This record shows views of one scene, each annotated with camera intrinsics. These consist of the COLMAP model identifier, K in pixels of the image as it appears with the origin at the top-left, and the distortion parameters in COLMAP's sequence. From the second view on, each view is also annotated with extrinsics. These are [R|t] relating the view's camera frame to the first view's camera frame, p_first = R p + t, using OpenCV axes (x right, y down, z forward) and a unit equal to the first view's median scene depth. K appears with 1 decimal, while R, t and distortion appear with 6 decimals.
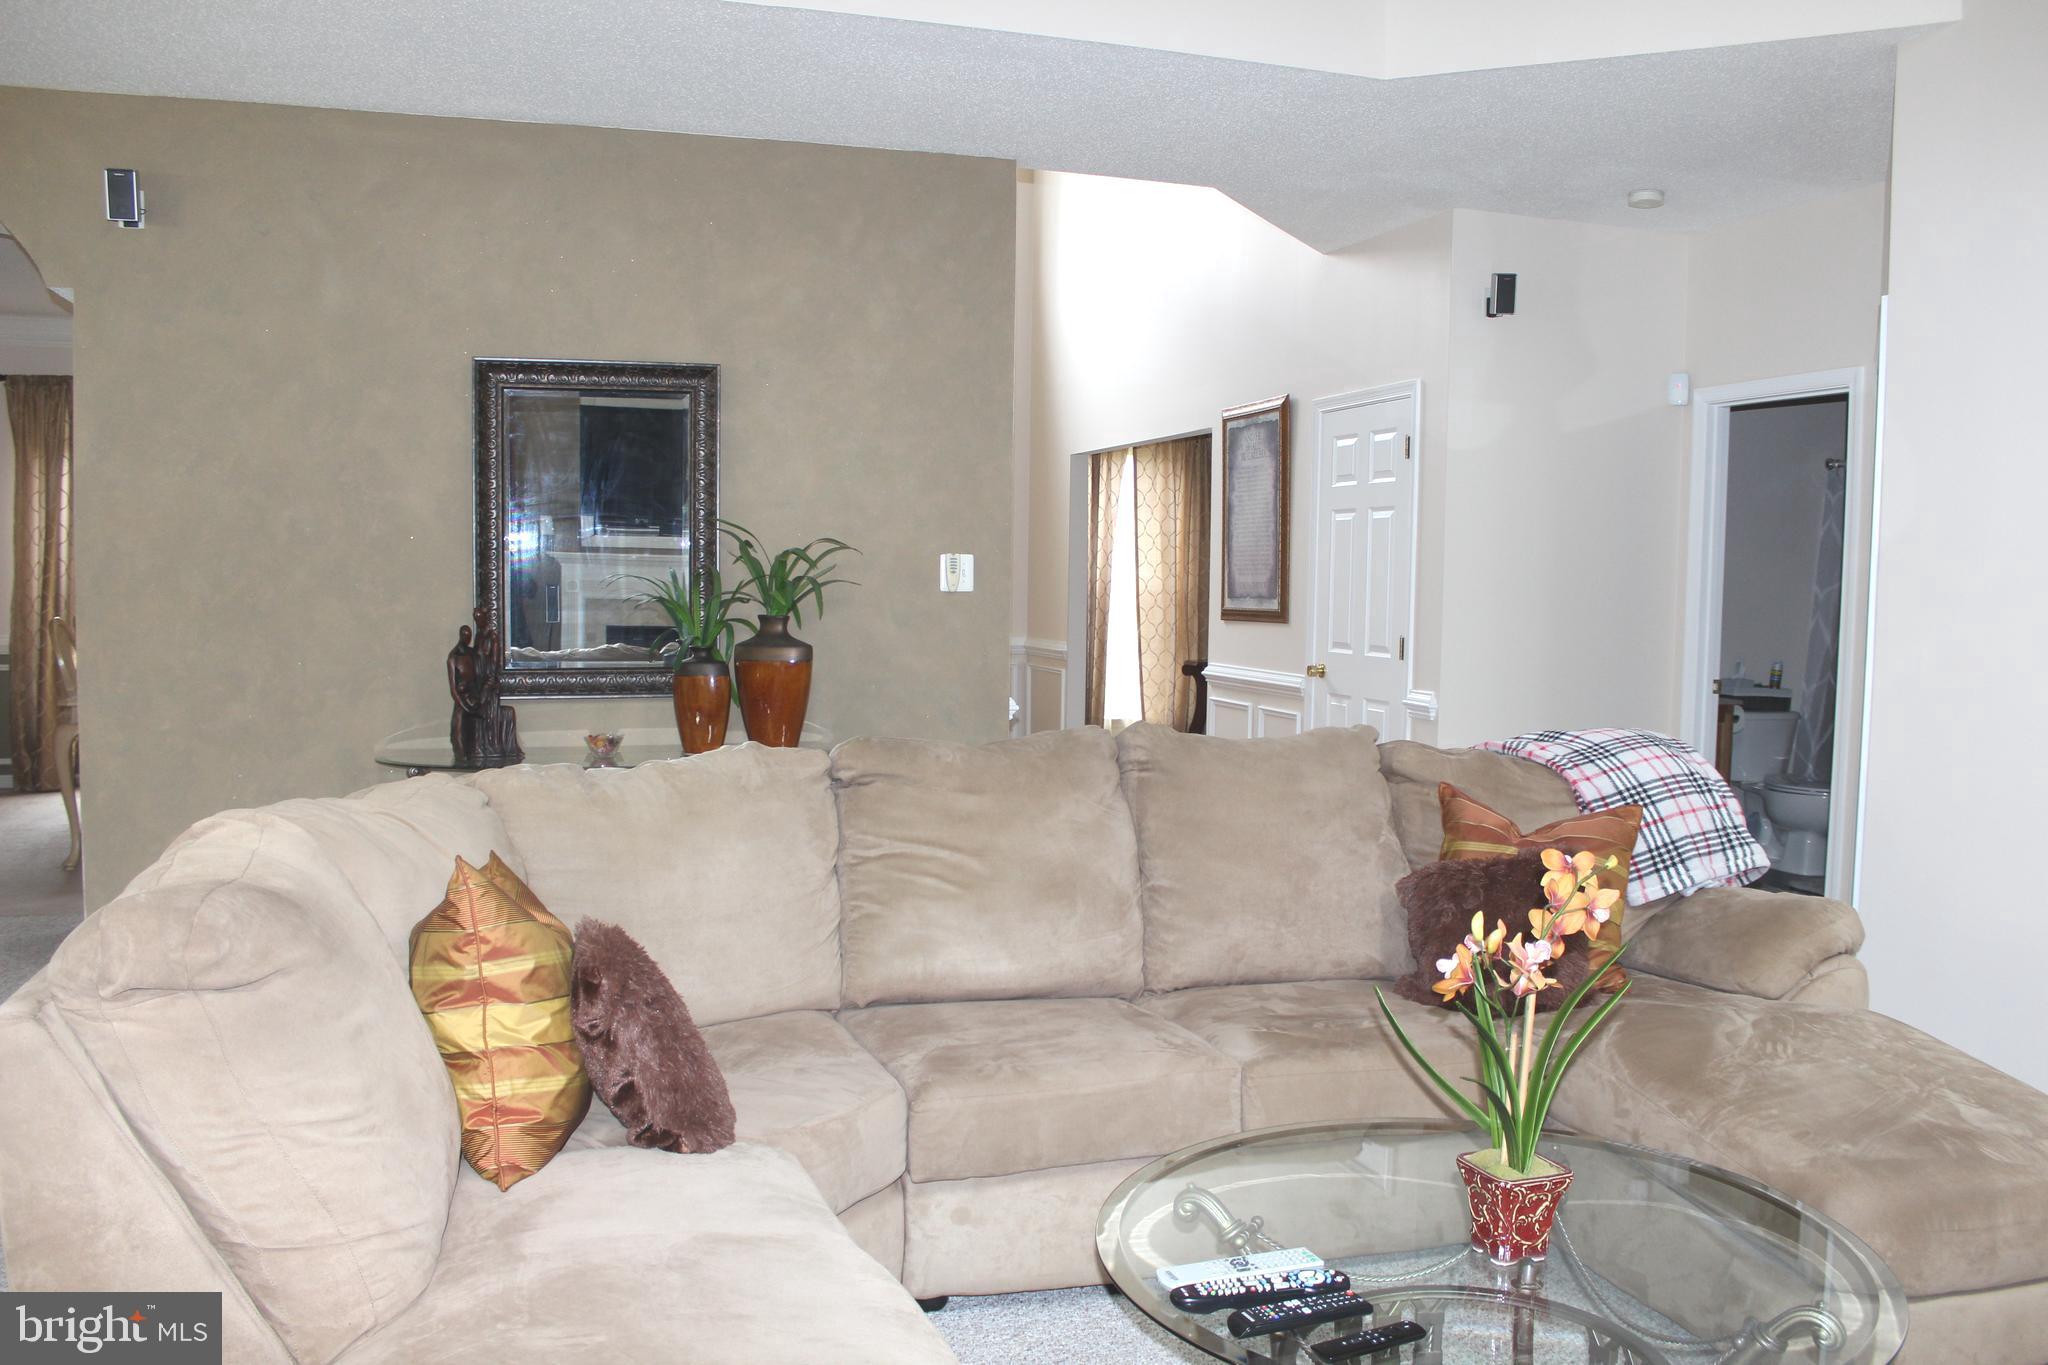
lens RADIAL K [[1682.6, 0, 1022.4], [0, 1682.6, 692.5], [0, 0, 1]] dist [-0.165342, 0.143304]
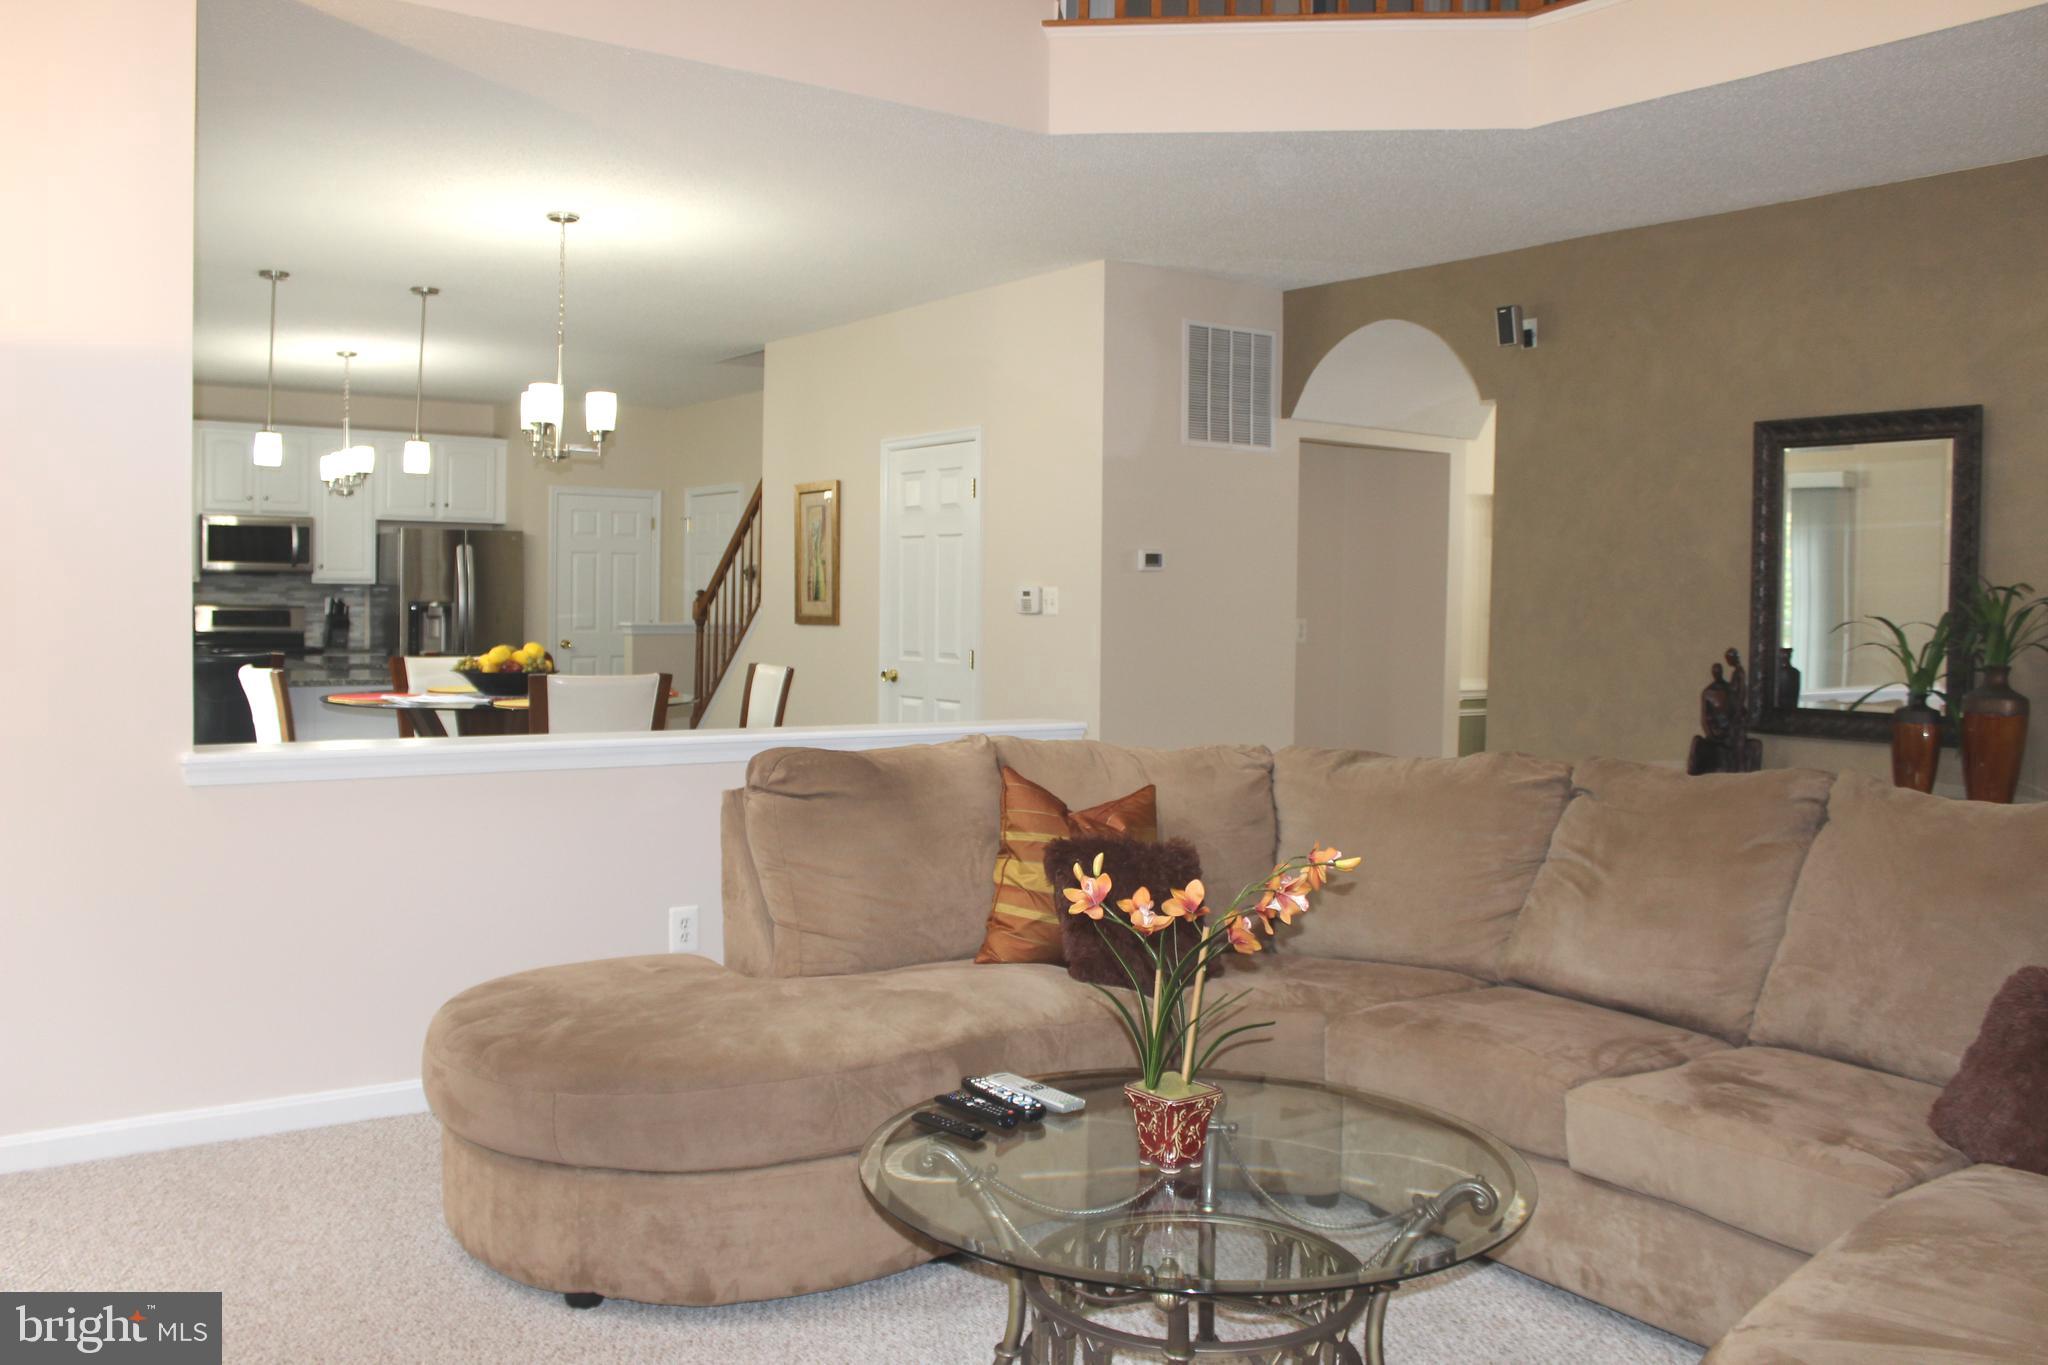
lens RADIAL K [[1682.6, 0, 1022.4], [0, 1682.6, 692.5], [0, 0, 1]] dist [-0.165342, 0.143304]
pose [[0.334283, 0.045828, -0.941358, 0.831065], [-0.078713, 0.996685, 0.020569, -0.009485], [0.939180, 0.067222, 0.336782, 0.274189]]
